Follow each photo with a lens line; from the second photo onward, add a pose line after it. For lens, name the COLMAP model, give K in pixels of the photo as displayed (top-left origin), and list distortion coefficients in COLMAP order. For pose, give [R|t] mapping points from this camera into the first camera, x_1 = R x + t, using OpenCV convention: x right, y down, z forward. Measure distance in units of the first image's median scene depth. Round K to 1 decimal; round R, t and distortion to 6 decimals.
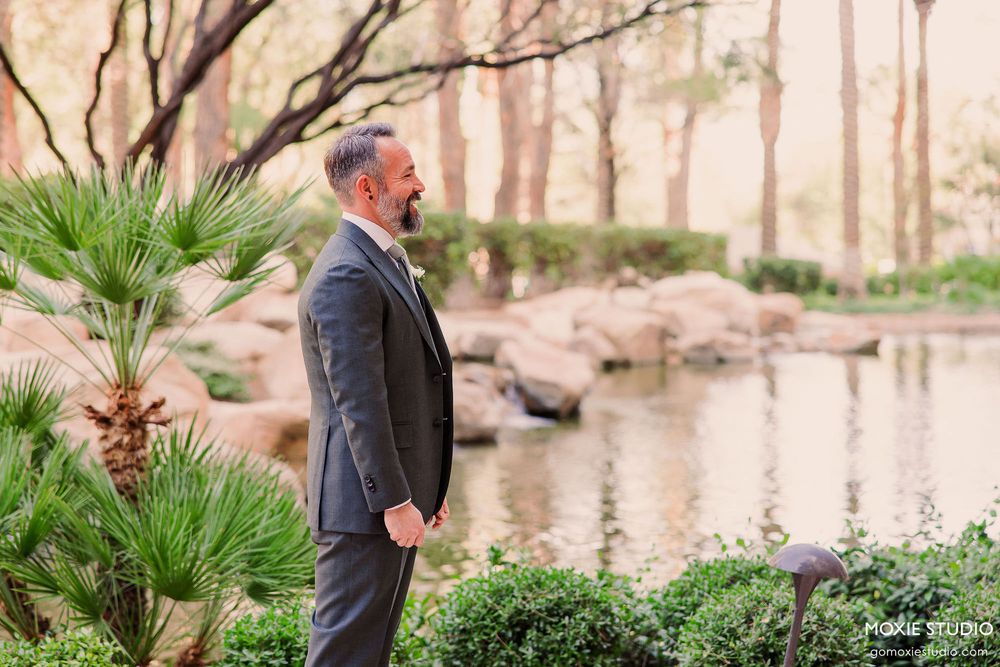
lens RADIAL K [[2364.5, 0, 493.9], [0, 2364.5, 321.5], [0, 0, 1]] dist [0.029256, 0.000000]
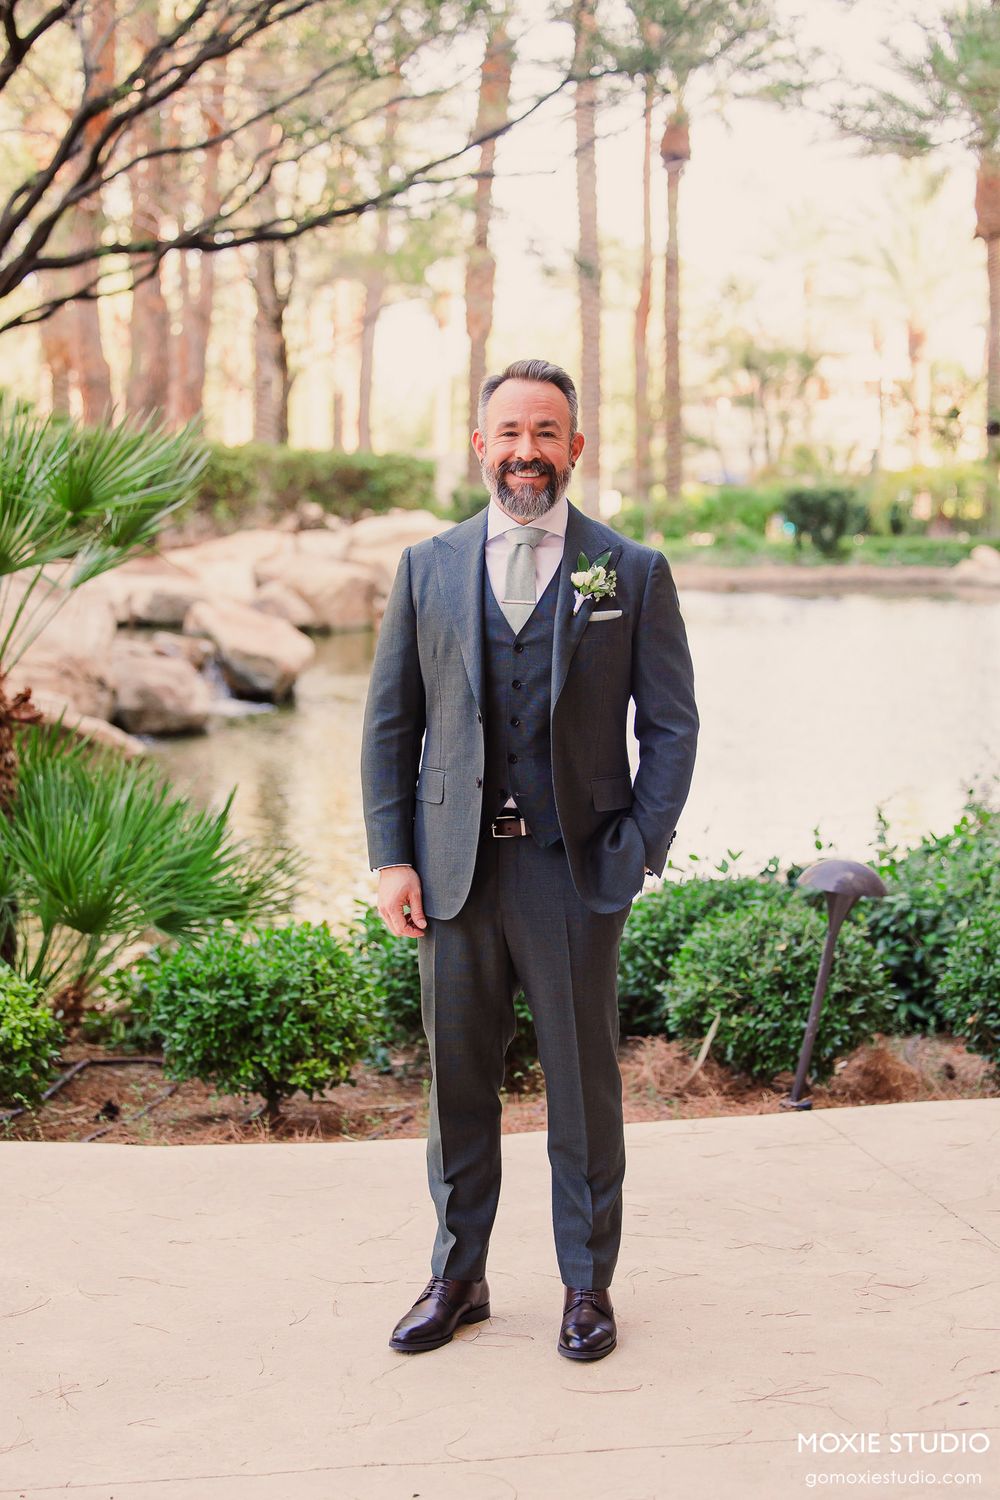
lens RADIAL K [[3184.0, 0, 503.0], [0, 3184.0, 753.6], [0, 0, 1]] dist [0.002116, 0.000000]
pose [[0.988637, -0.003625, 0.150278, -0.145445], [-0.005294, 0.998249, 0.058909, -0.011538], [-0.150229, -0.059035, 0.986887, -0.119556]]
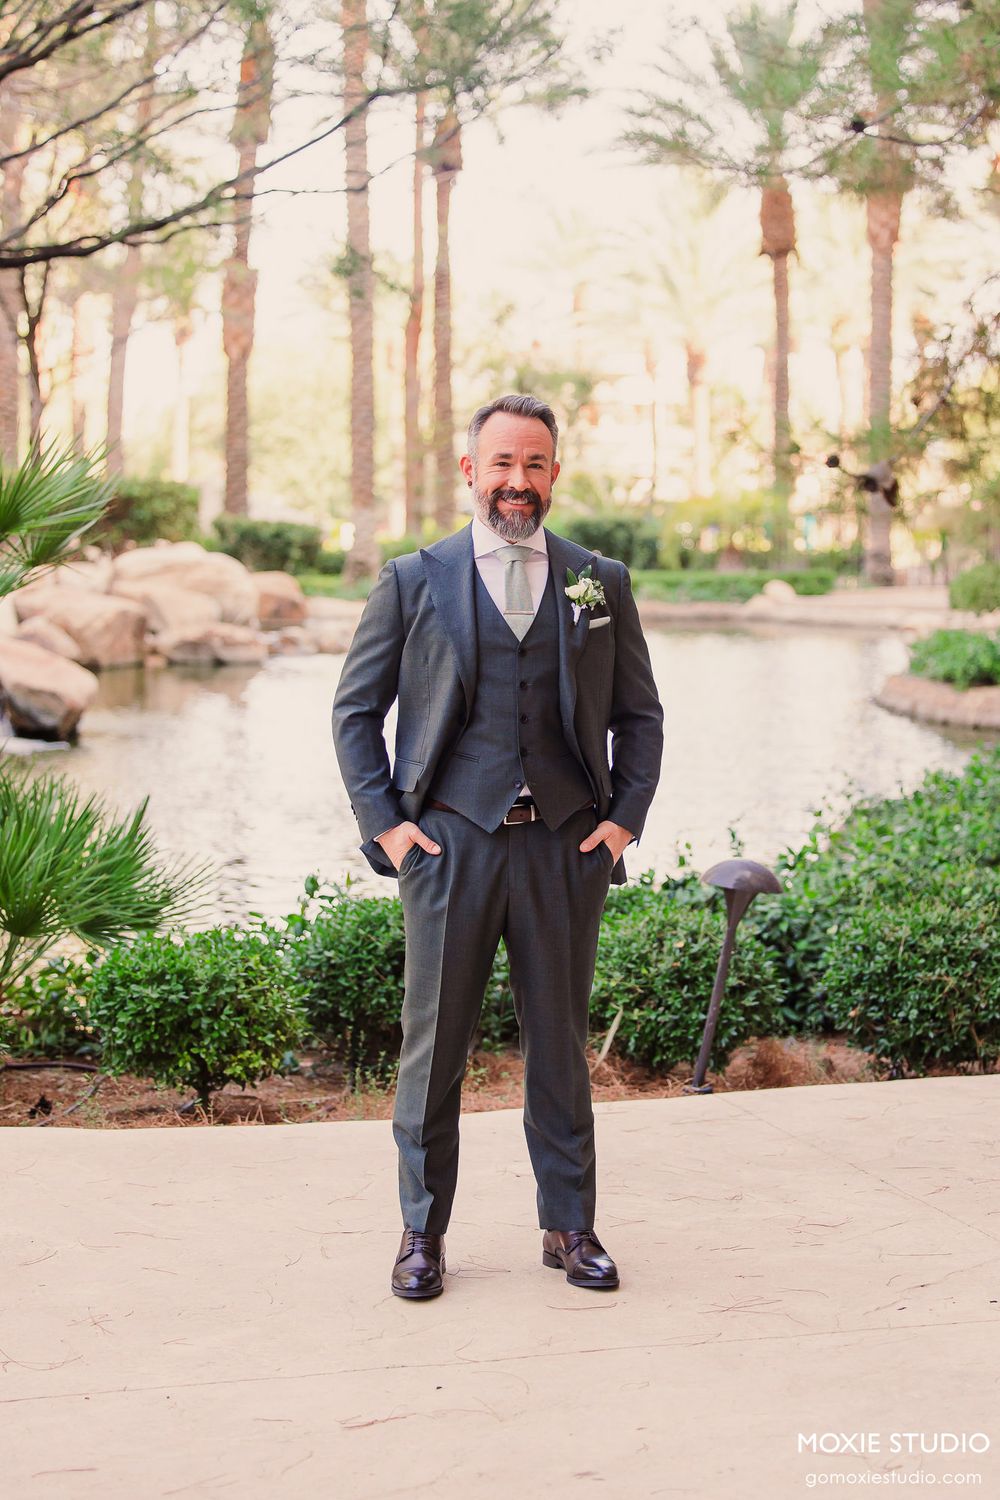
lens RADIAL K [[3523.9, 0, 585.6], [0, 3523.9, 753.0], [0, 0, 1]] dist [-0.014723, 0.000000]
pose [[0.967539, -0.004223, 0.252688, -0.240977], [-0.006375, 0.999134, 0.041107, -0.003909], [-0.252643, -0.041383, 0.966674, -0.283666]]
